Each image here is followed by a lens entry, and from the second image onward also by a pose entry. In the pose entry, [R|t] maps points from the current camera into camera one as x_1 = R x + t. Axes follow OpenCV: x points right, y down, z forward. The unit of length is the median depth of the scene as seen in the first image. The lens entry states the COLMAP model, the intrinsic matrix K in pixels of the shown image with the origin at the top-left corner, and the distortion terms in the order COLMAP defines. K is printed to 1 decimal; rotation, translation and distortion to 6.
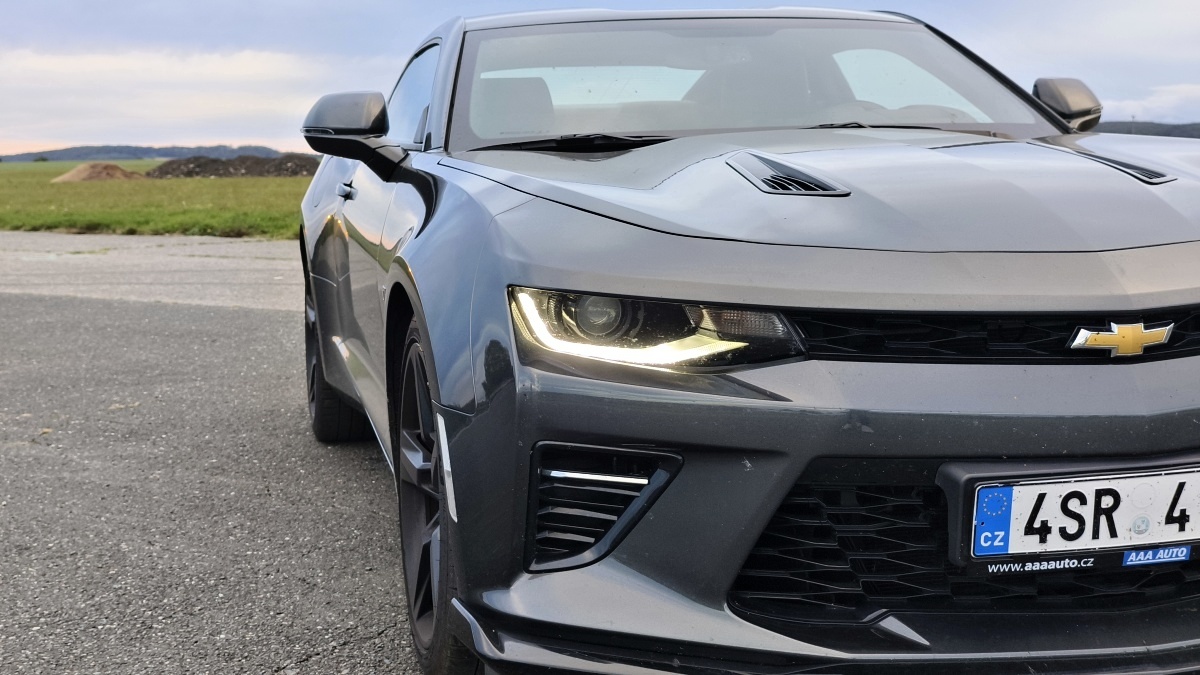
lens RADIAL K [[1770.3, 0, 600.0], [0, 1770.3, 337.5], [0, 0, 1]] dist [0.094344, -0.108273]
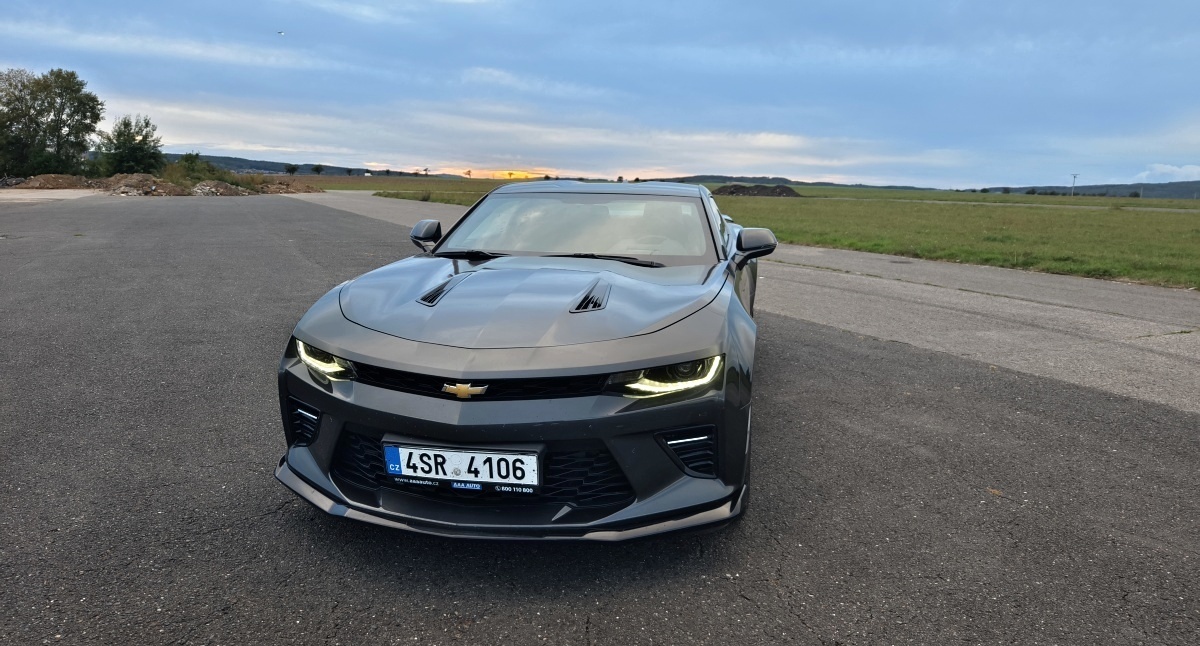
lens RADIAL K [[824.1, 0, 593.0], [0, 824.1, 305.7], [0, 0, 1]] dist [0.020477, -0.000006]
pose [[0.916028, 0.099524, -0.388572, 0.848984], [-0.081396, 0.994696, 0.062885, -0.187669], [0.392770, -0.025976, 0.919270, 0.095248]]
